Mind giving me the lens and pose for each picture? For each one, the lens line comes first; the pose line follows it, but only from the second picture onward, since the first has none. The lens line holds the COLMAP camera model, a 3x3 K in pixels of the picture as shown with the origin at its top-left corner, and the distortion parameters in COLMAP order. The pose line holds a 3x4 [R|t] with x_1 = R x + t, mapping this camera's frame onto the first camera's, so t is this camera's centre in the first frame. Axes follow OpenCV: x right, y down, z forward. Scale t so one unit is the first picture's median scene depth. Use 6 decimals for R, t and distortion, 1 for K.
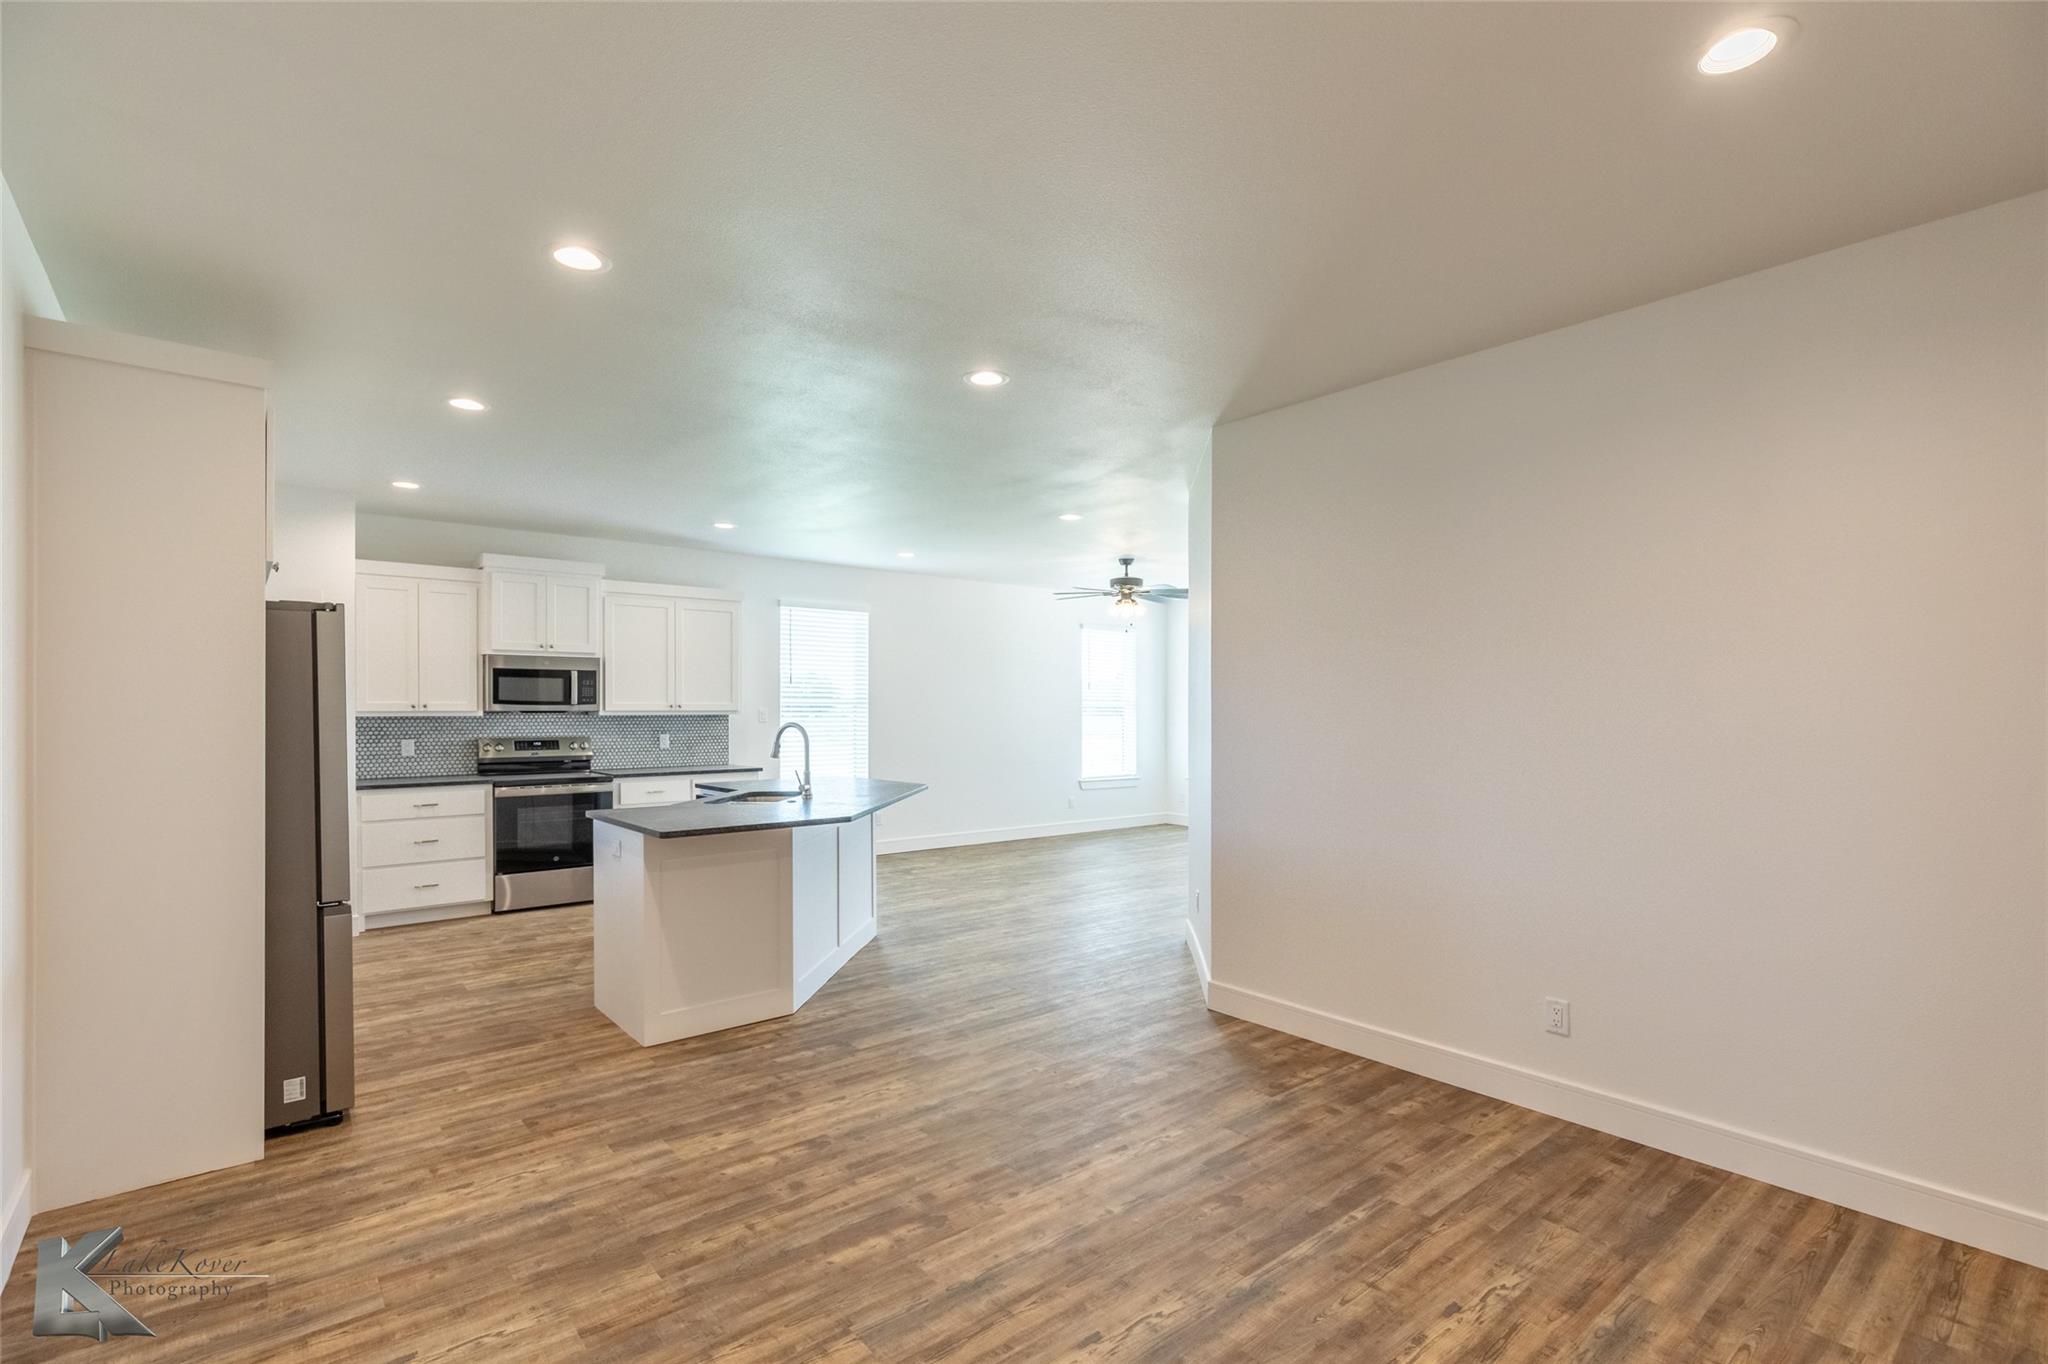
lens RADIAL K [[934.3, 0, 1060.9], [0, 934.3, 713.9], [0, 0, 1]] dist [-0.000947, 0.002575]
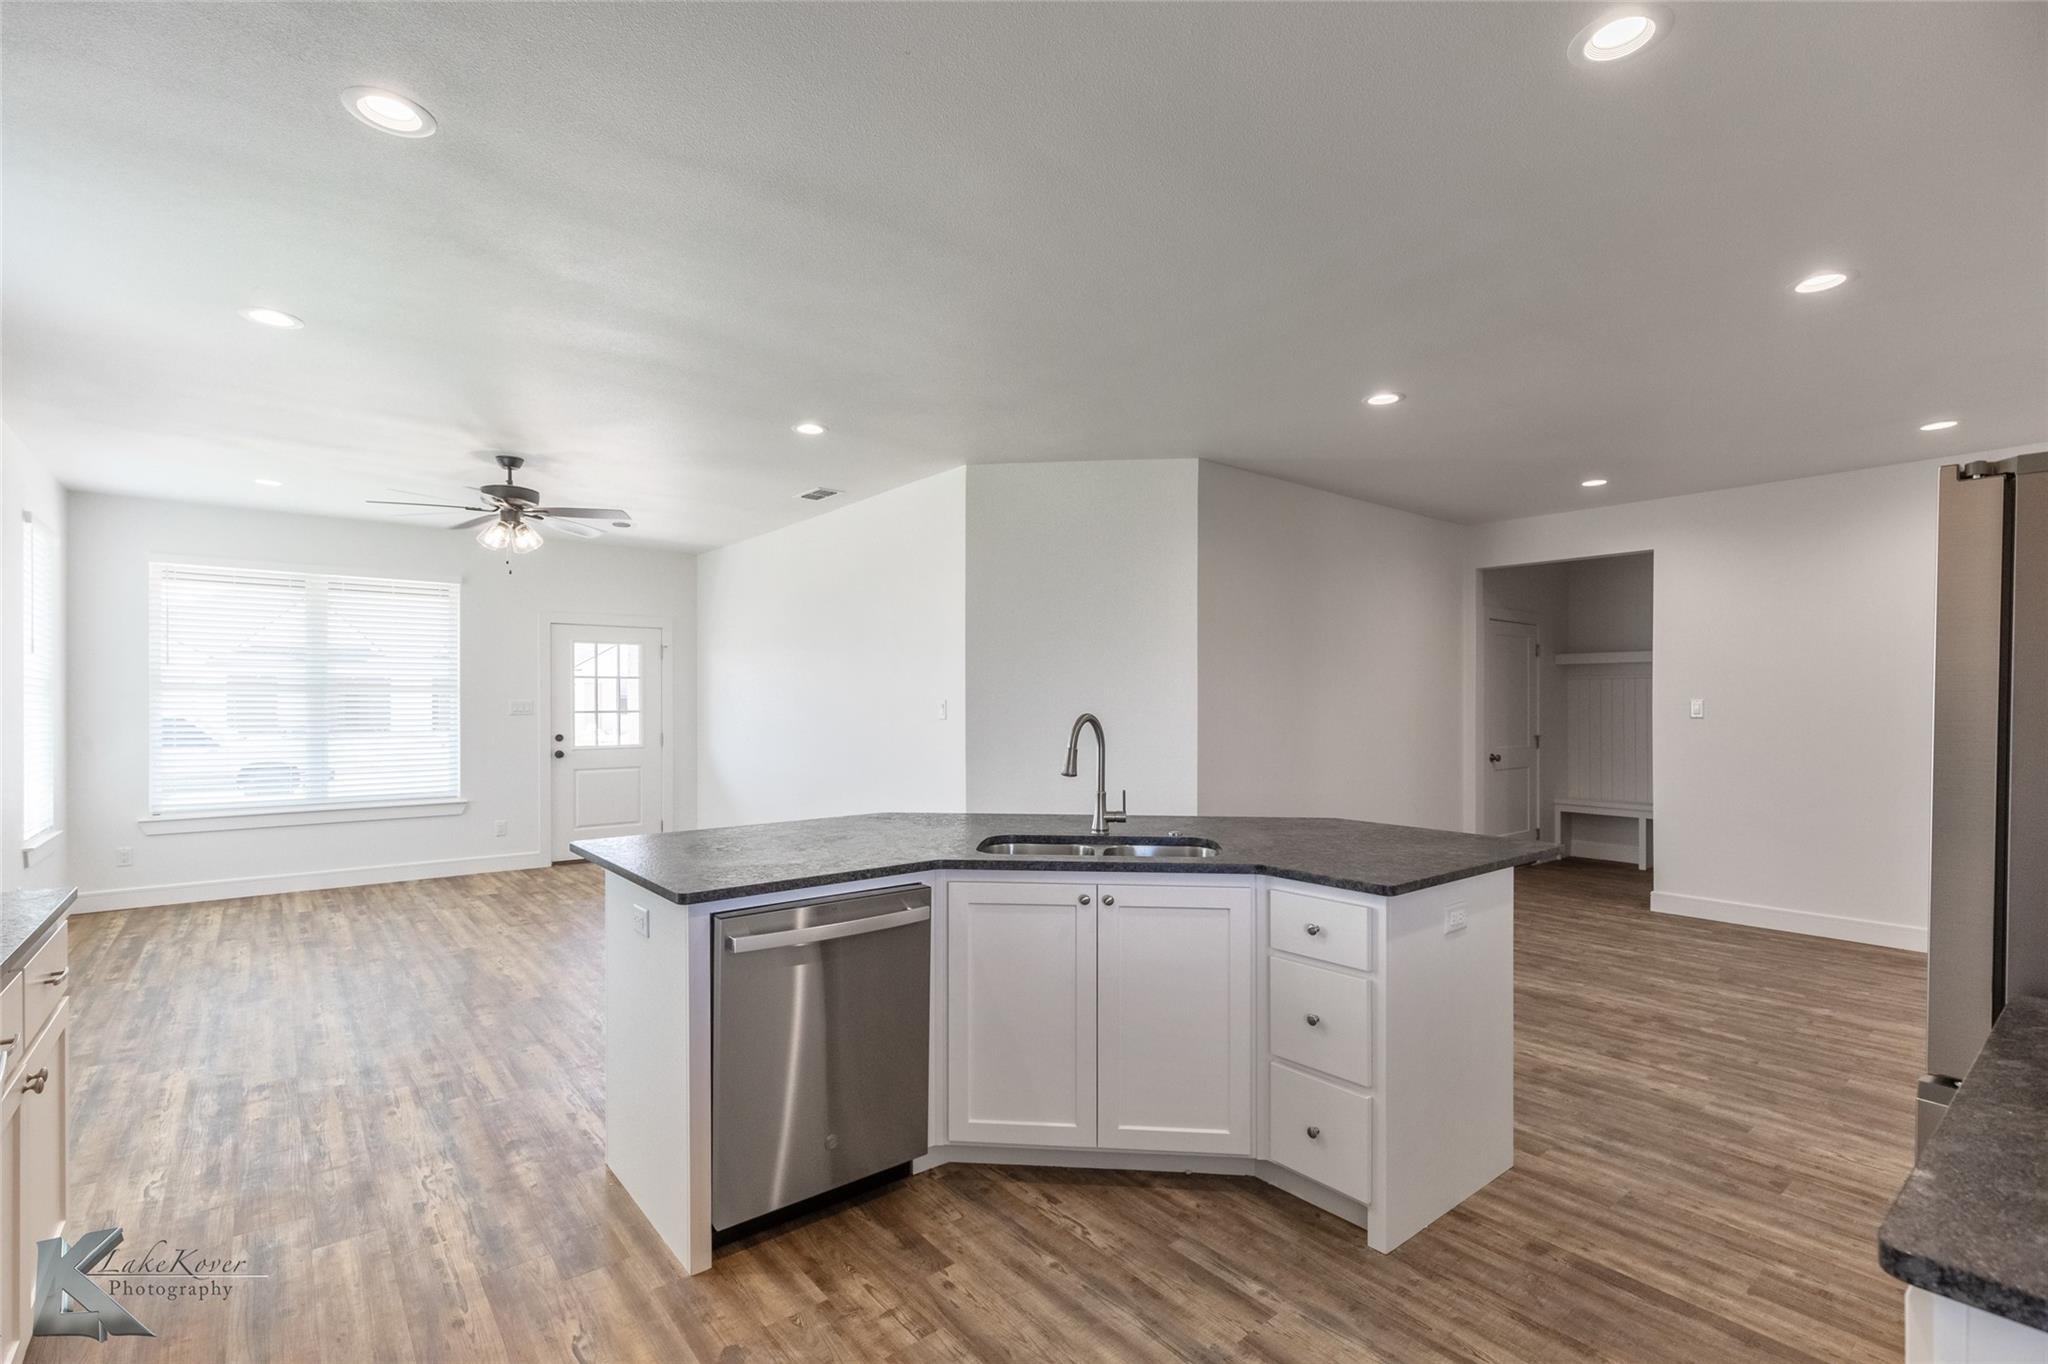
lens RADIAL K [[934.3, 0, 1026.6], [0, 934.3, 693.0], [0, 0, 1]] dist [-0.000947, 0.002575]
pose [[0.040154, 0.007049, 0.999169, -1.334198], [0.002724, 0.999971, -0.007164, 0.001231], [-0.999190, 0.003010, 0.040134, 1.523377]]
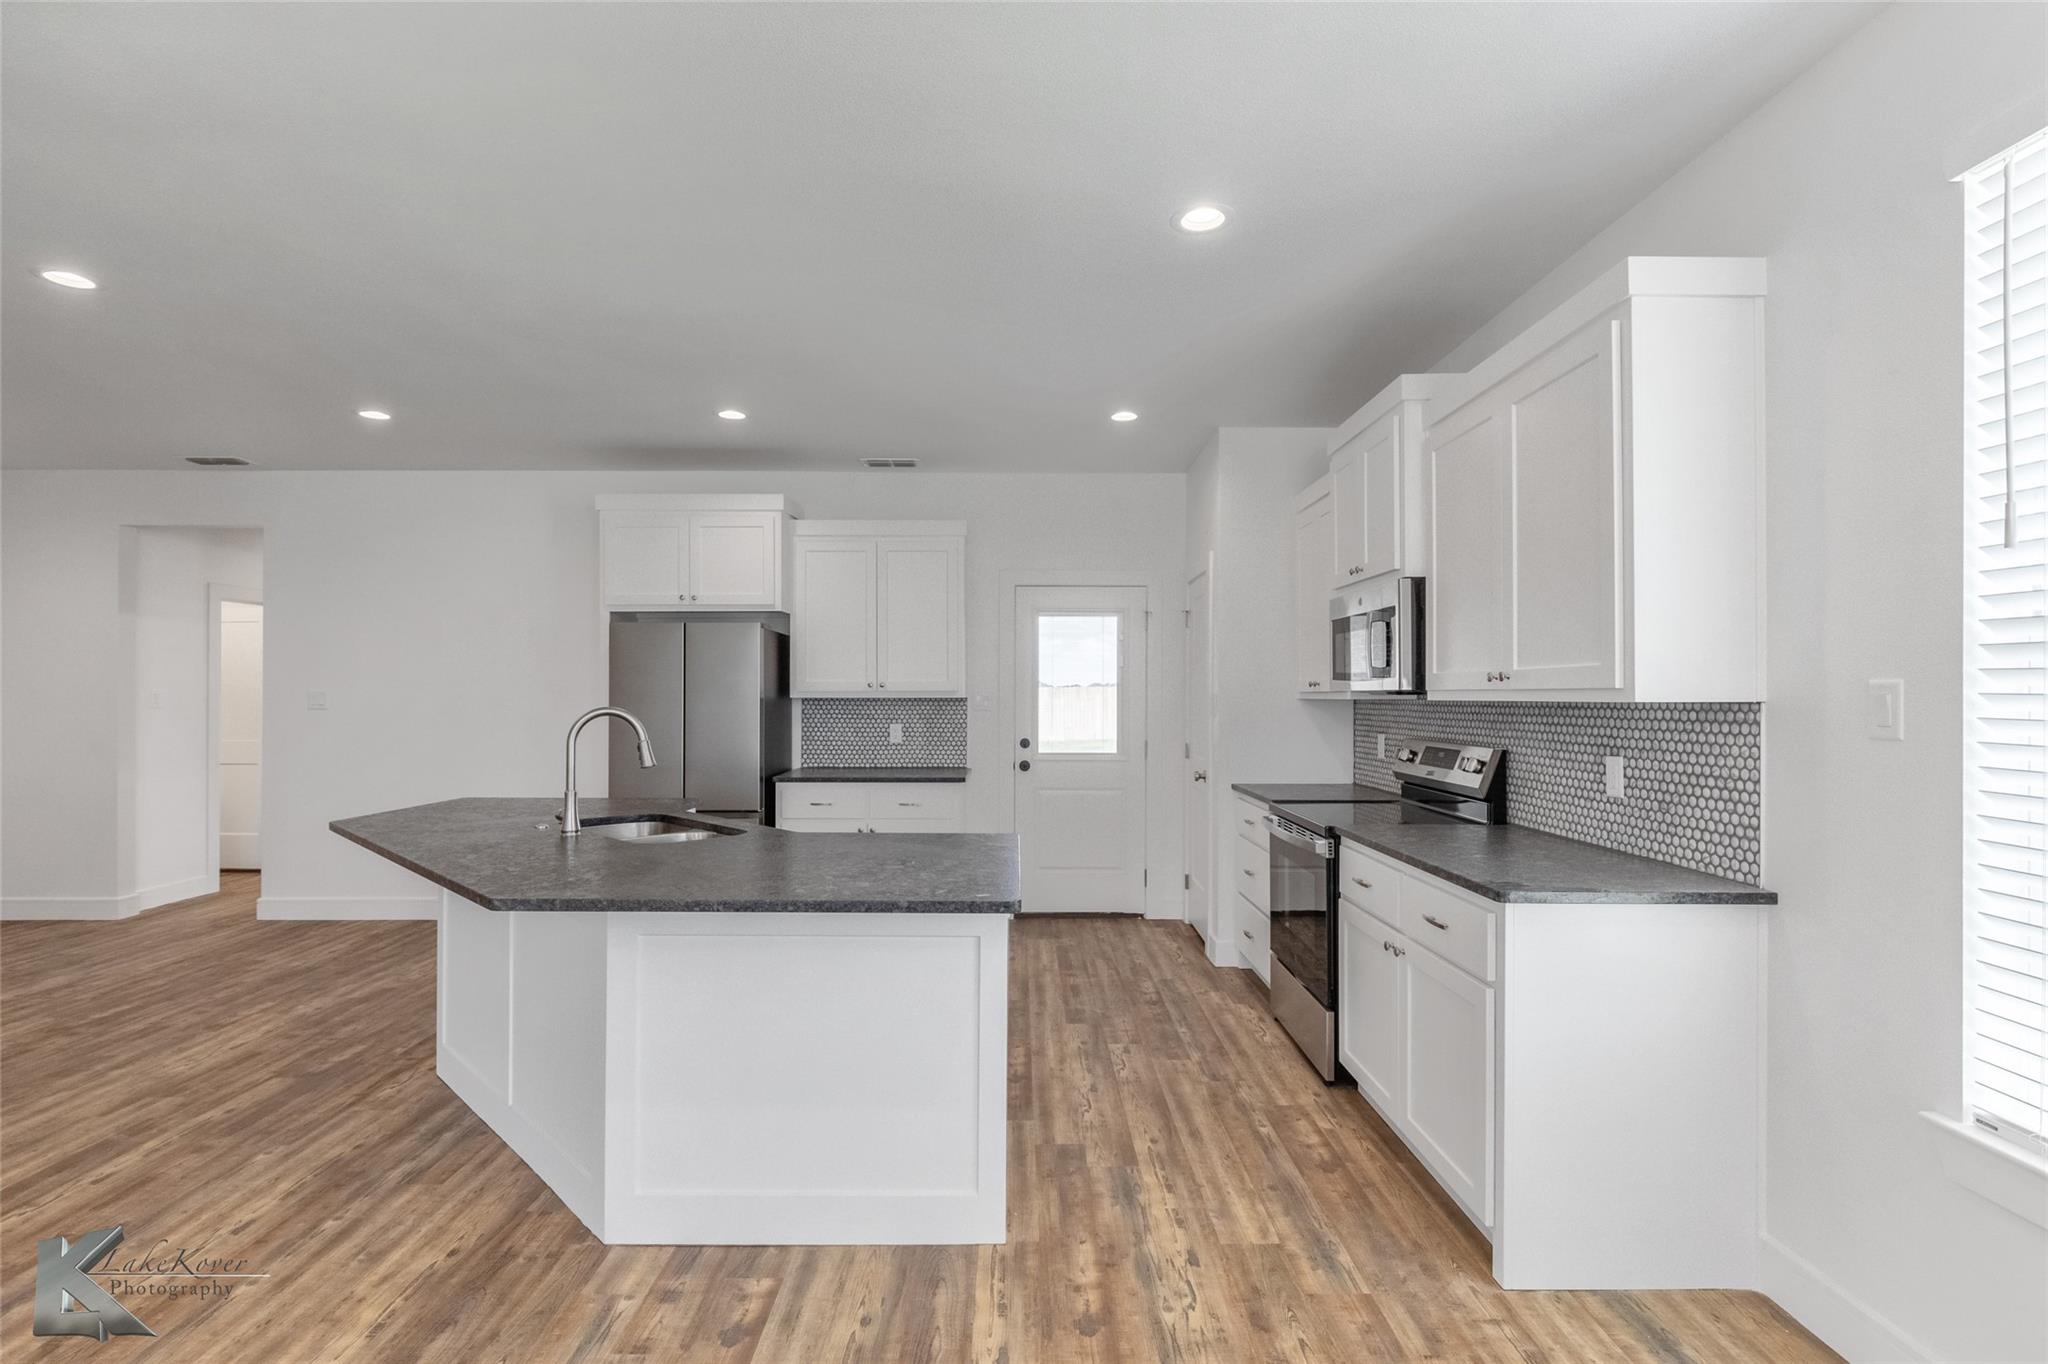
lens RADIAL K [[952.1, 0, 1009.2], [0, 952.1, 686.5], [0, 0, 1]] dist [-0.003143, -0.000470]
pose [[-0.666002, -0.007235, -0.745915, -0.010024], [-0.004848, 0.999974, -0.005371, -0.004786], [0.745934, 0.000039, -0.666019, 2.391587]]
